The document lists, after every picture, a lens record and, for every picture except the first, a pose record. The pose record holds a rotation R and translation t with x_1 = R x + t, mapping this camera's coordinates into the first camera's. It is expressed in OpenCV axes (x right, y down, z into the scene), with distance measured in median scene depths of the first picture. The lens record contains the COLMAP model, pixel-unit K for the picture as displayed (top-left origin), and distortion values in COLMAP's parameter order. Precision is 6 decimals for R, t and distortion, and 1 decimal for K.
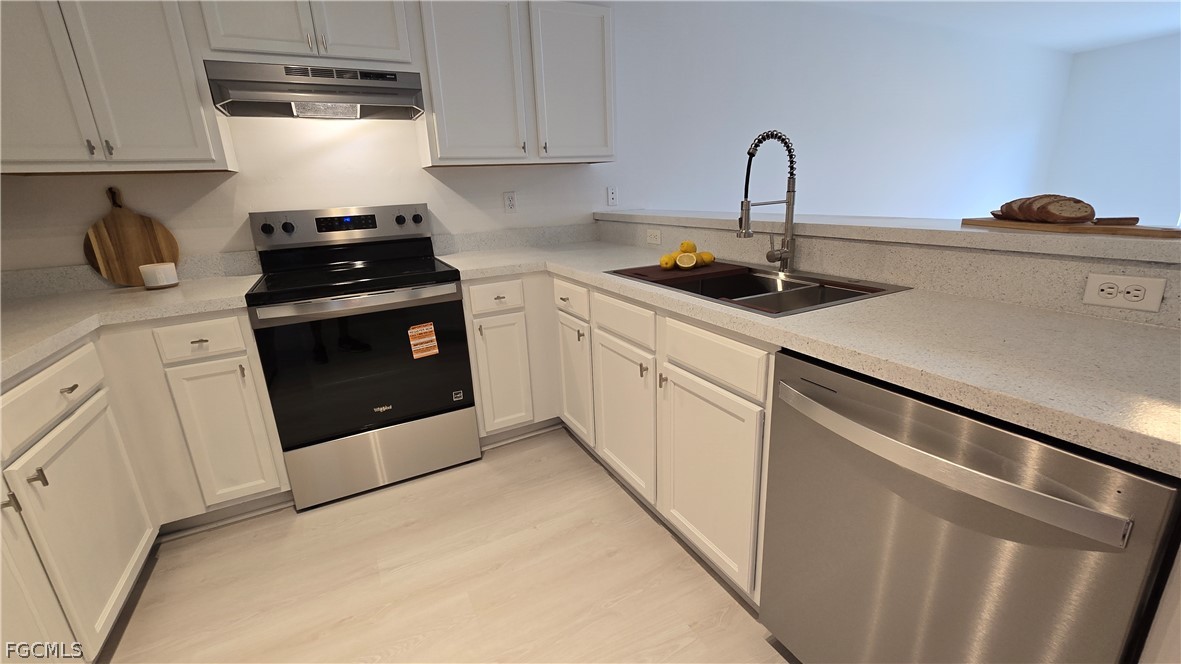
lens RADIAL K [[480.4, 0, 595.9], [0, 480.4, 324.2], [0, 0, 1]] dist [-0.004860, -0.000413]
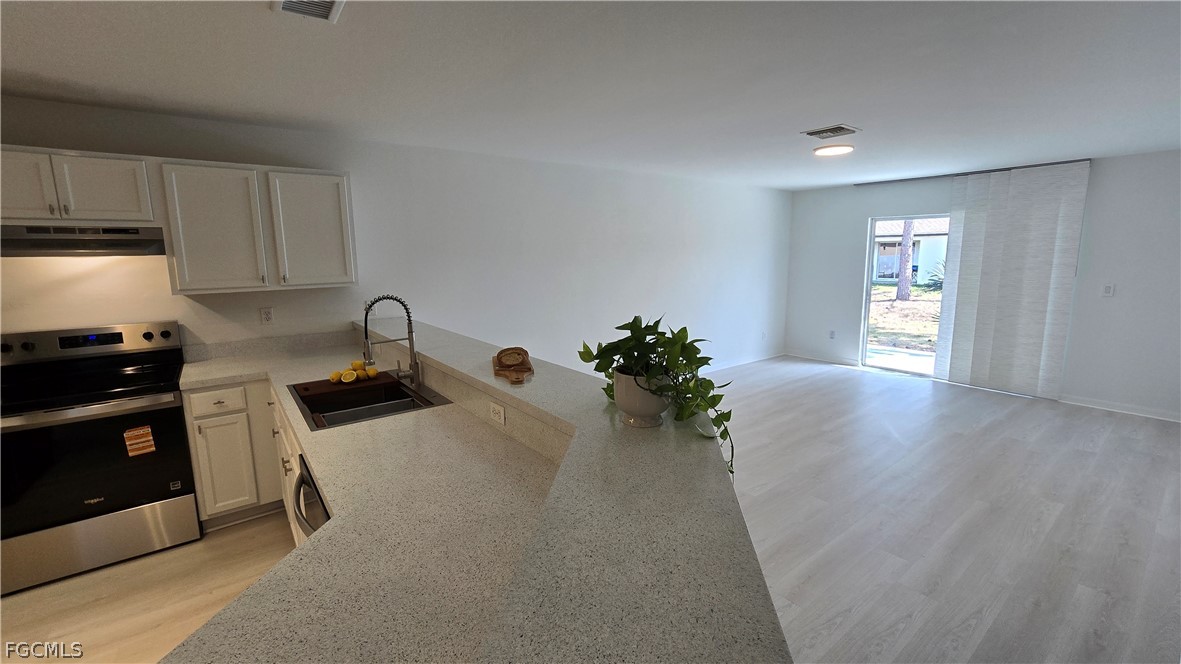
lens RADIAL K [[480.4, 0, 591.7], [0, 480.4, 324.4], [0, 0, 1]] dist [-0.004860, -0.000413]
pose [[0.984827, 0.003346, 0.173505, 0.565390], [0.020043, 0.990930, -0.132874, -0.075596], [-0.172376, 0.134335, 0.975828, -0.429919]]
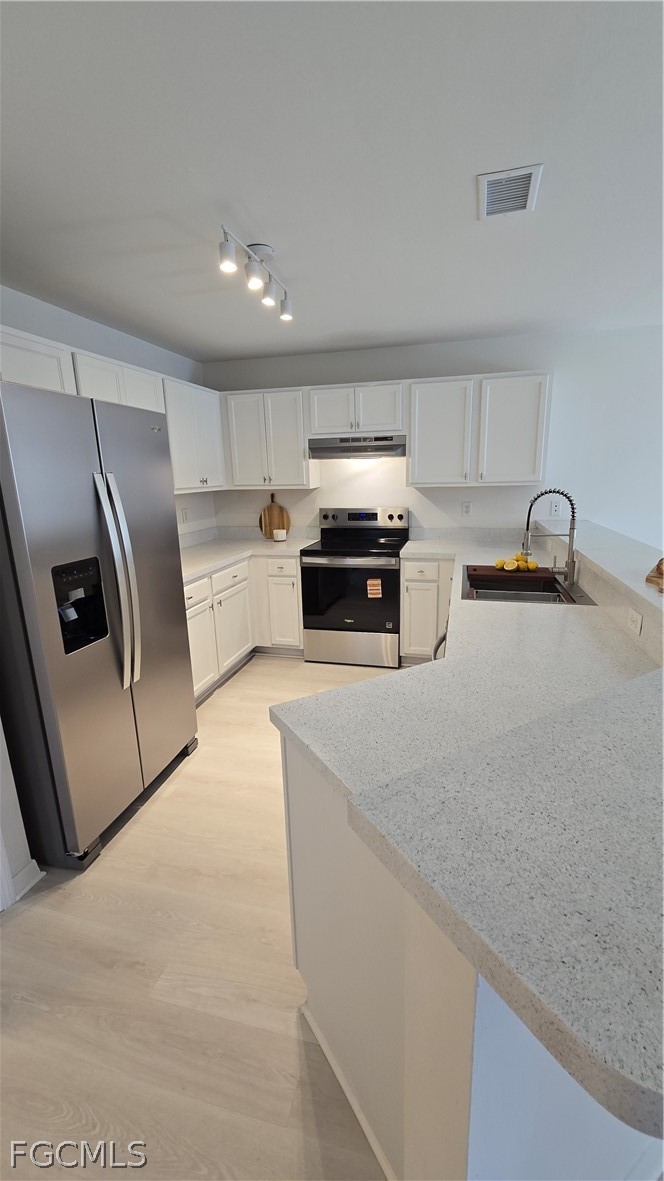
lens RADIAL K [[480.4, 0, 343.2], [0, 480.4, 590.9], [0, 0, 1]] dist [-0.004860, -0.000413]
pose [[0.744088, 0.184681, -0.642048, 0.690779], [-0.193475, 0.979419, 0.057499, -0.035533], [0.639453, 0.081436, 0.764505, -0.420910]]
